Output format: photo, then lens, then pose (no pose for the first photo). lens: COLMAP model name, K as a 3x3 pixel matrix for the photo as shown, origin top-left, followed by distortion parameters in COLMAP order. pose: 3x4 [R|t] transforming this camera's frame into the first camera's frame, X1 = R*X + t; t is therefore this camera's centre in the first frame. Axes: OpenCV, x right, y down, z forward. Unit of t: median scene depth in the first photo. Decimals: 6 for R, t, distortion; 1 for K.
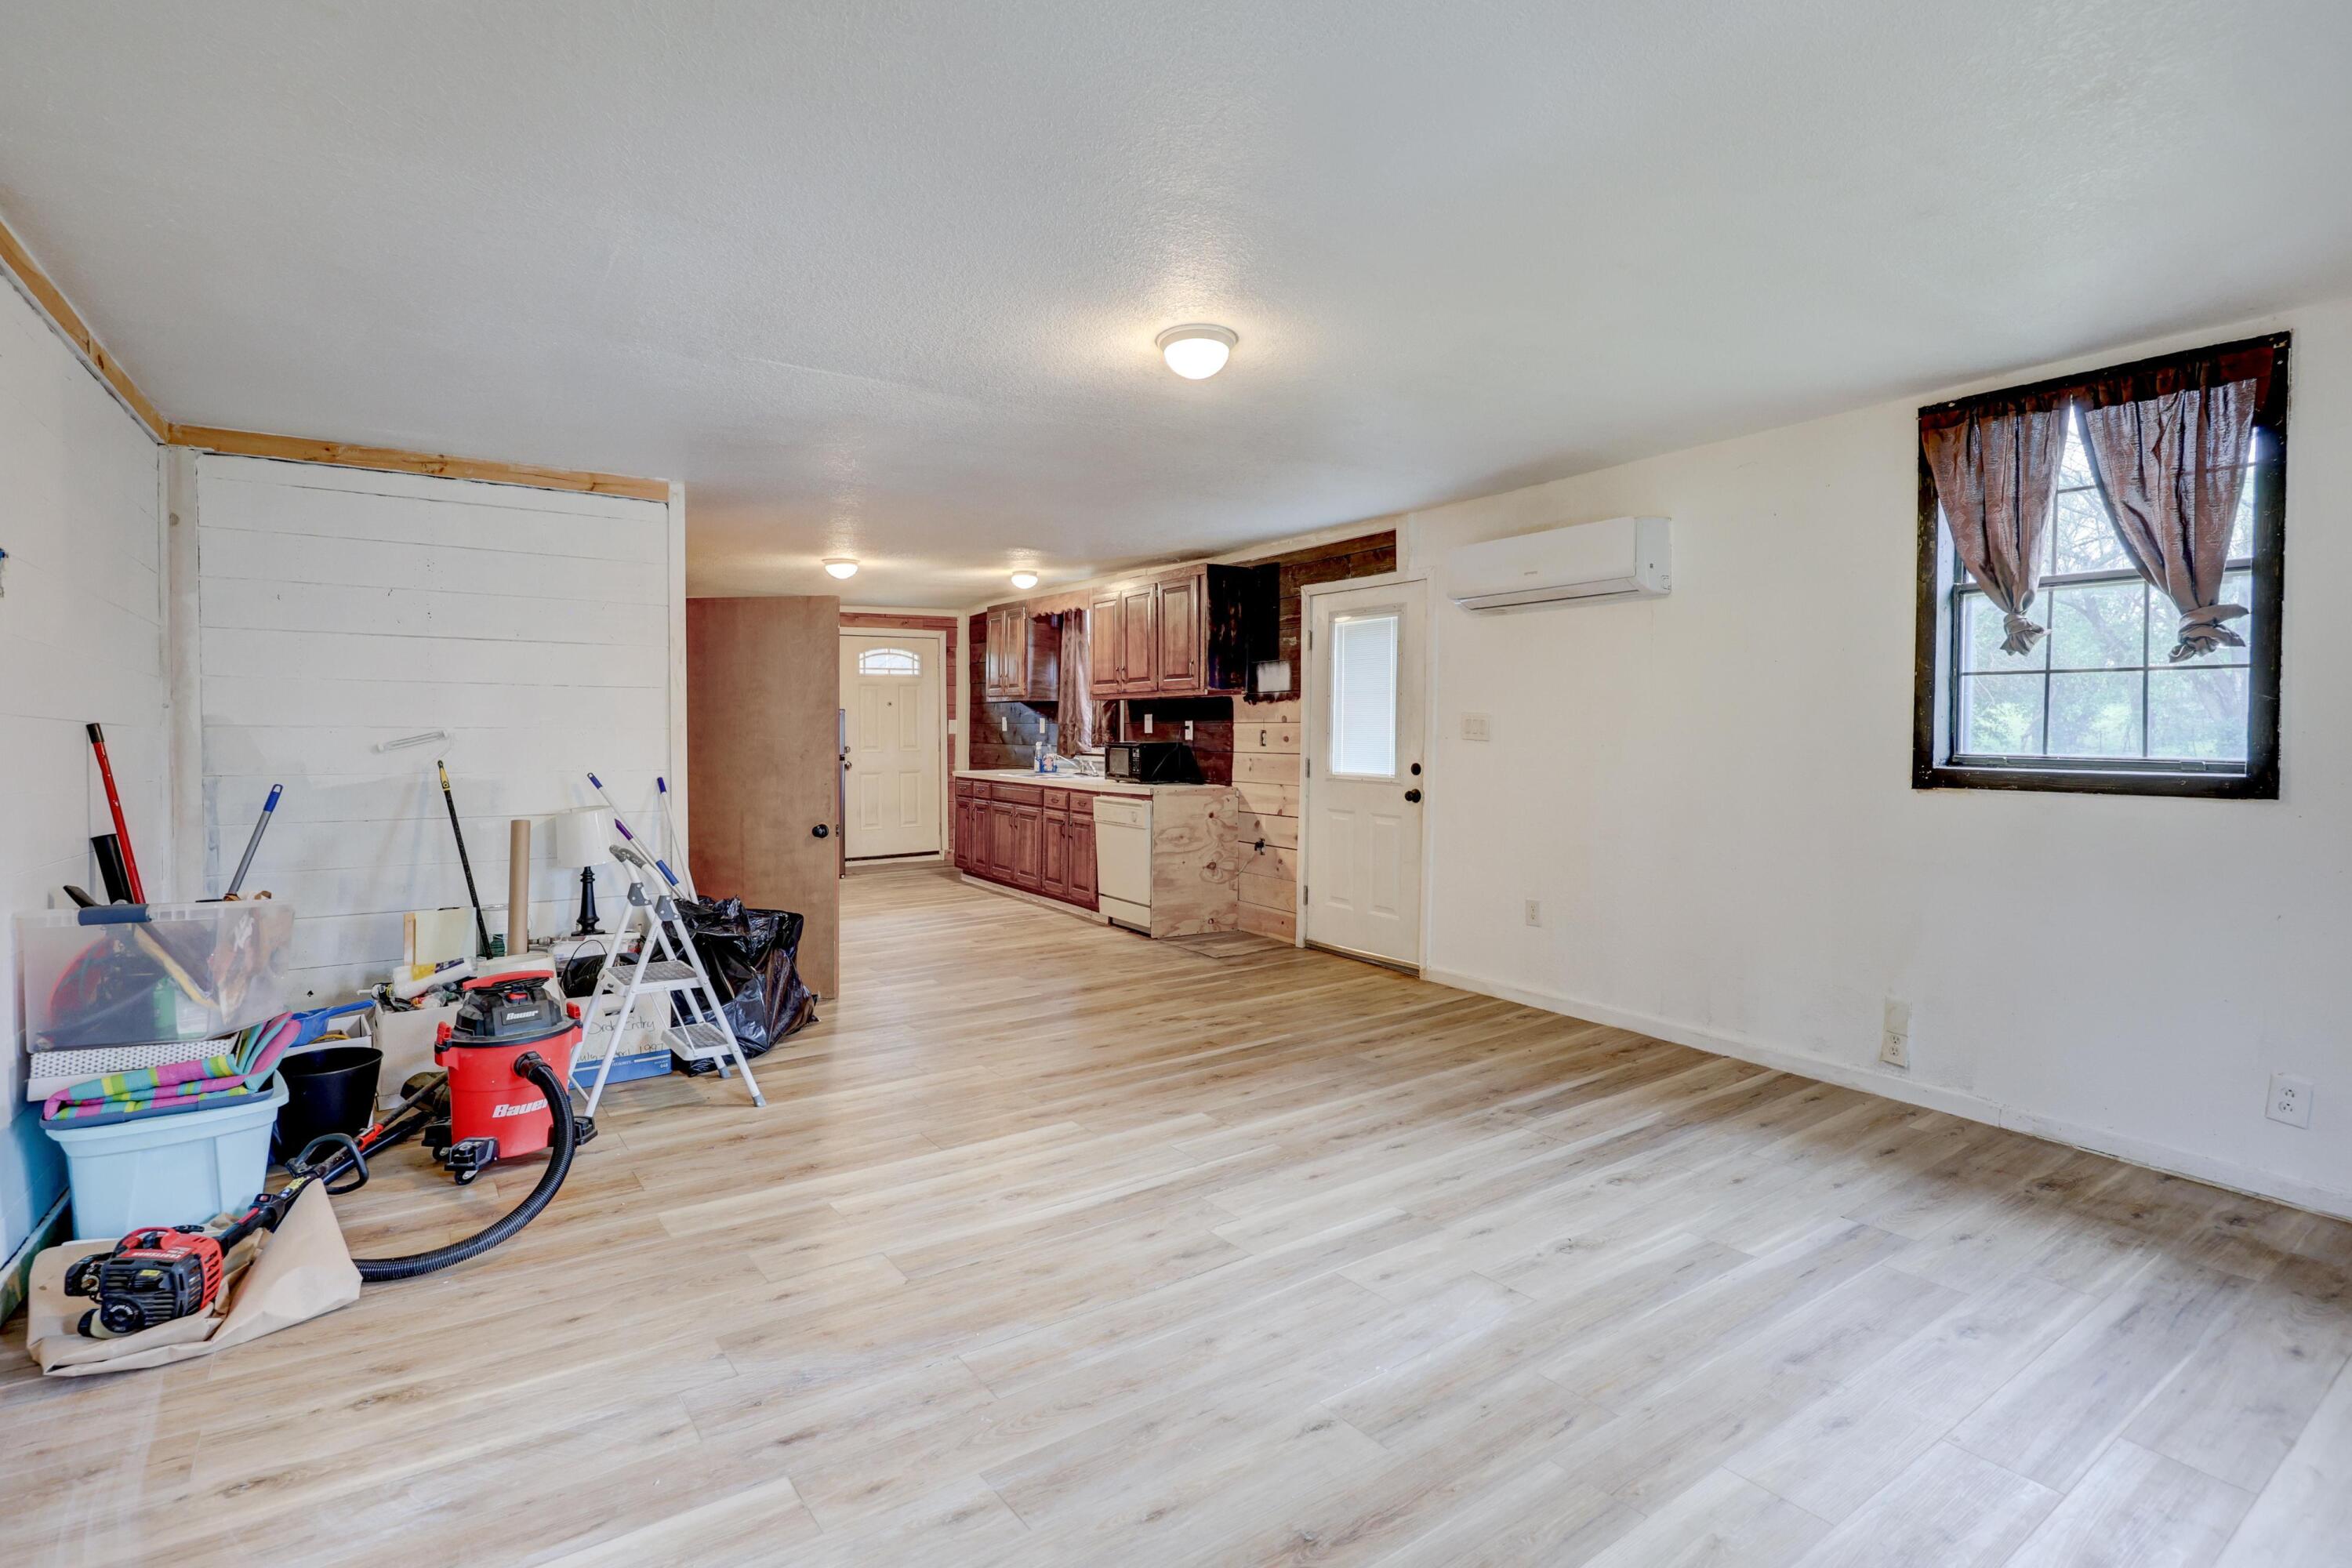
lens RADIAL K [[1153.4, 0, 1183.5], [0, 1153.4, 731.3], [0, 0, 1]] dist [0.001009, 0.000879]
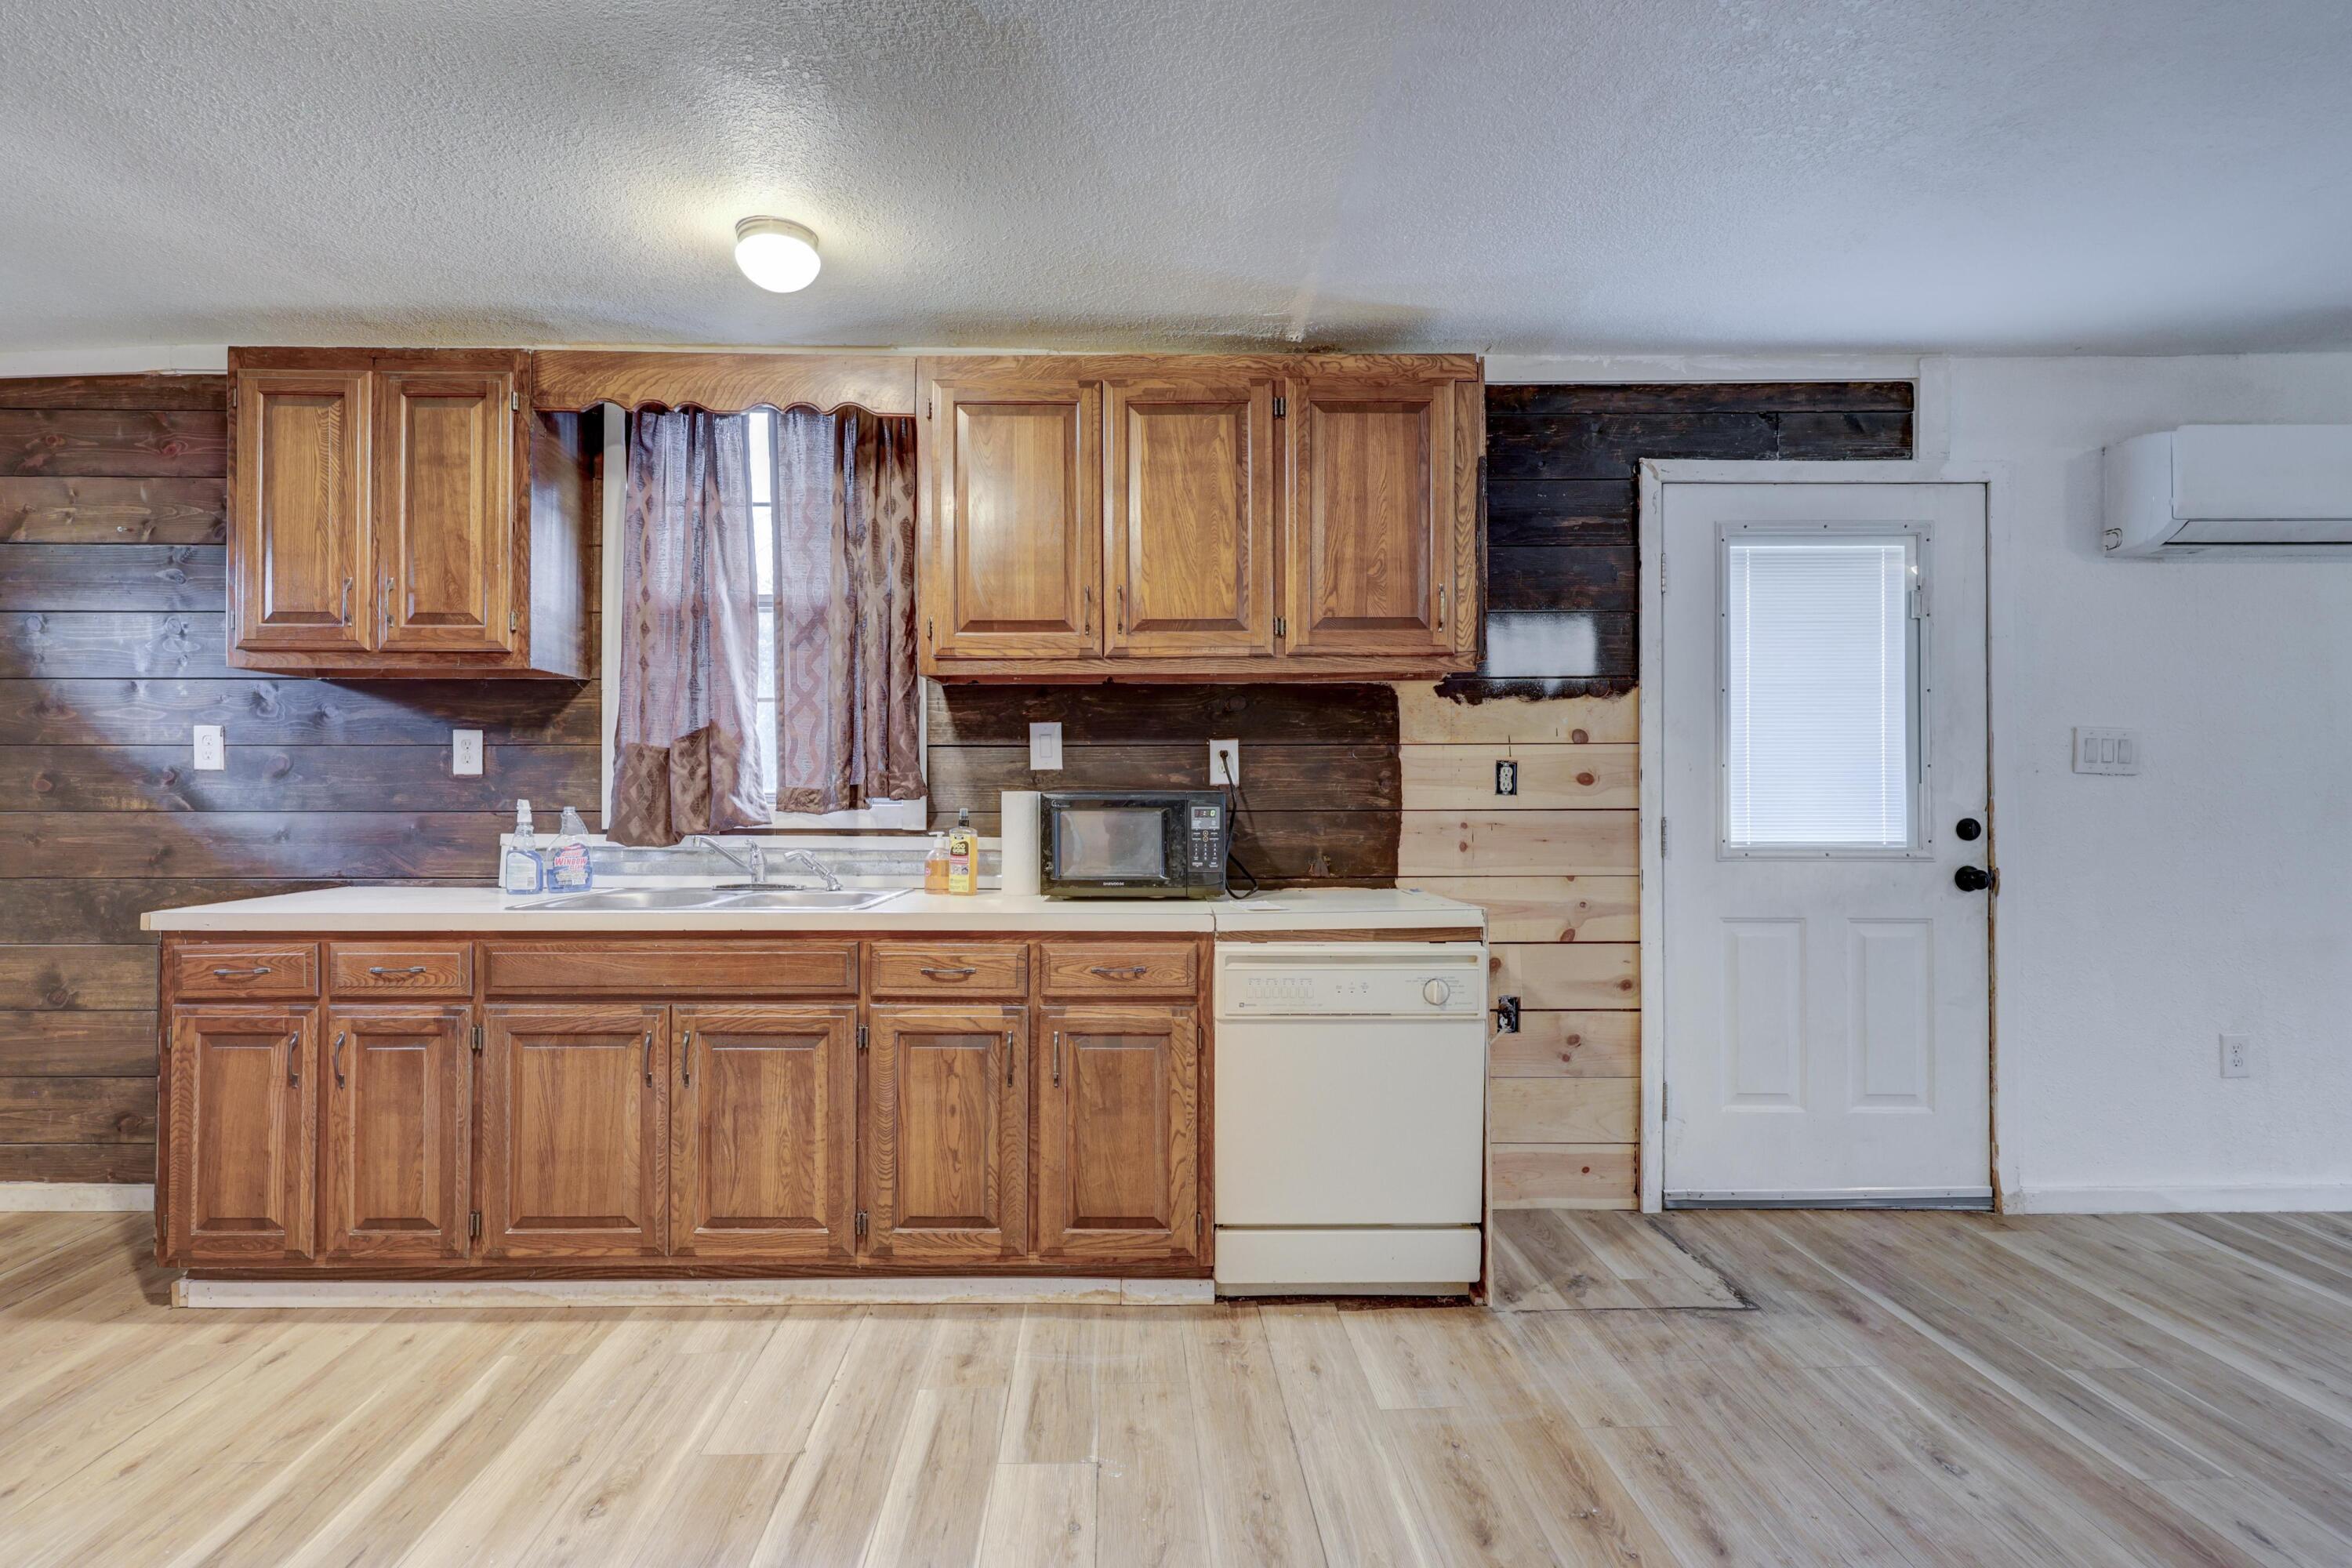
lens RADIAL K [[1139.9, 0, 1176.0], [0, 1139.9, 784.0], [0, 0, 1]] dist [0.000420, 0.000857]
pose [[0.553064, 0.003427, 0.833132, -0.414345], [0.009189, 0.999906, -0.010213, 0.012852], [-0.833088, 0.013304, 0.552980, 0.927726]]
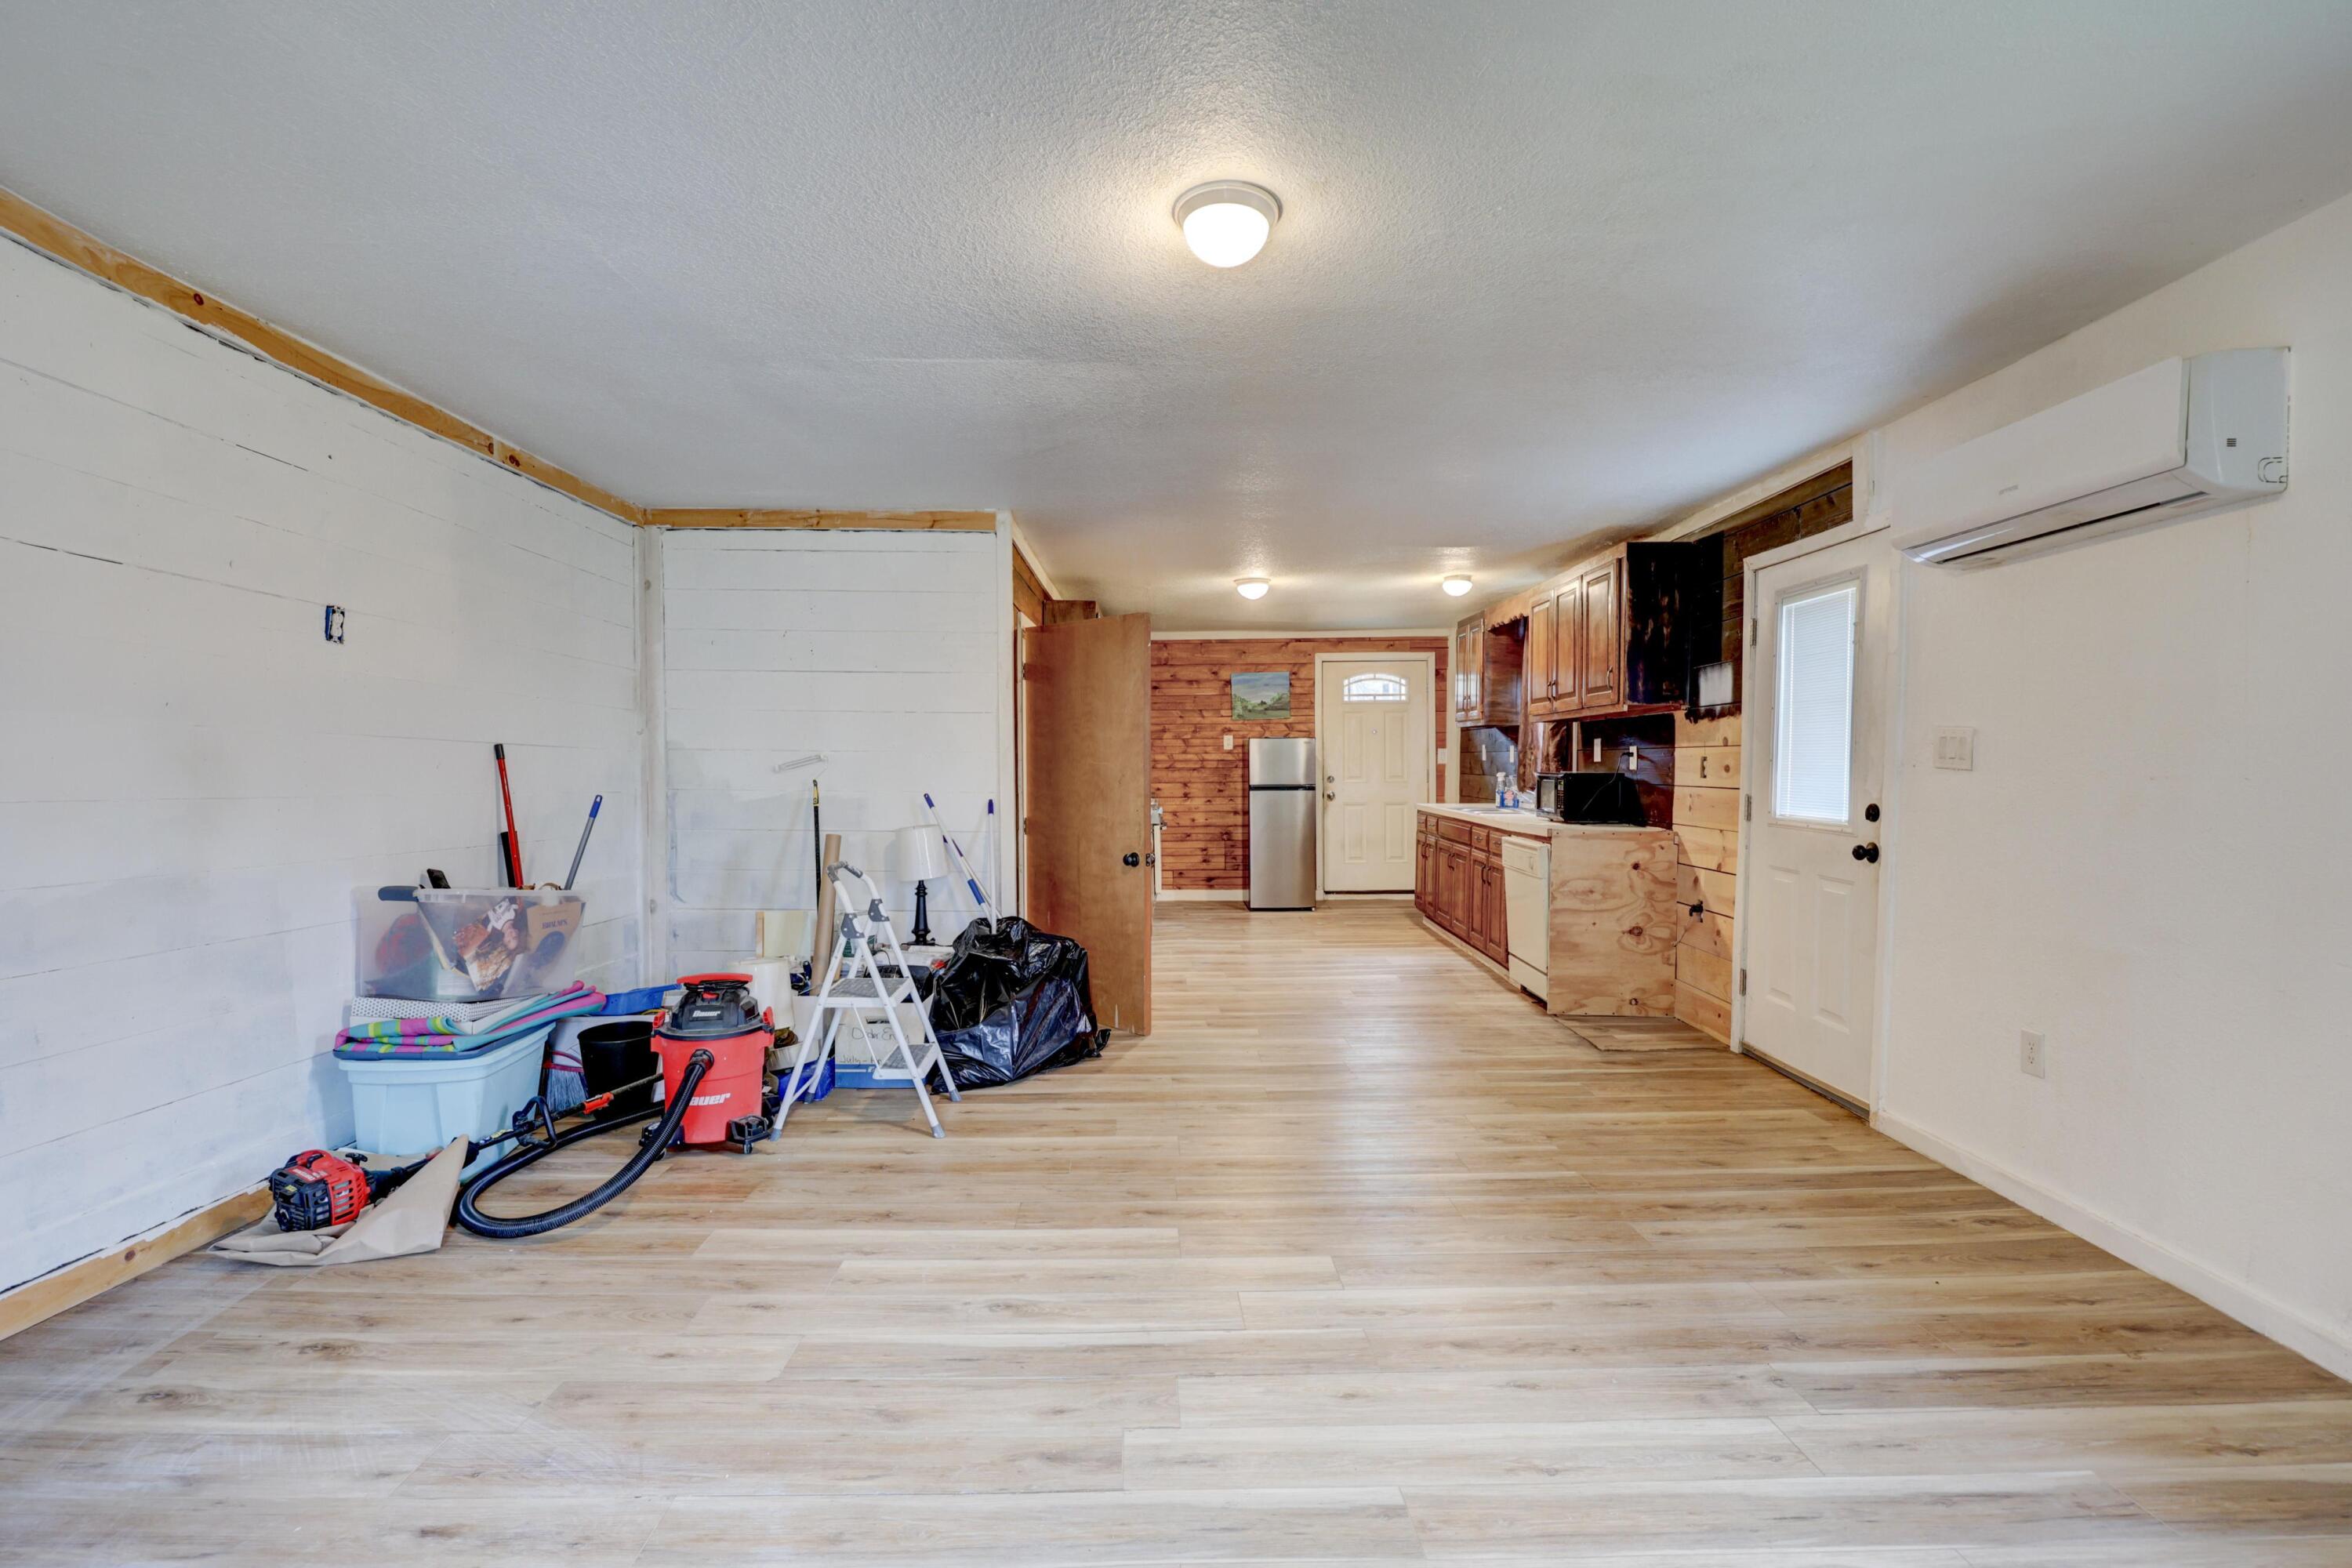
lens RADIAL K [[1139.9, 0, 1176.0], [0, 1139.9, 784.0], [0, 0, 1]] dist [0.000420, 0.000857]
pose [[0.829823, 0.014415, -0.557840, 0.214456], [-0.005581, 0.999831, 0.017533, 0.006048], [0.557998, -0.011436, 0.829763, 0.206257]]
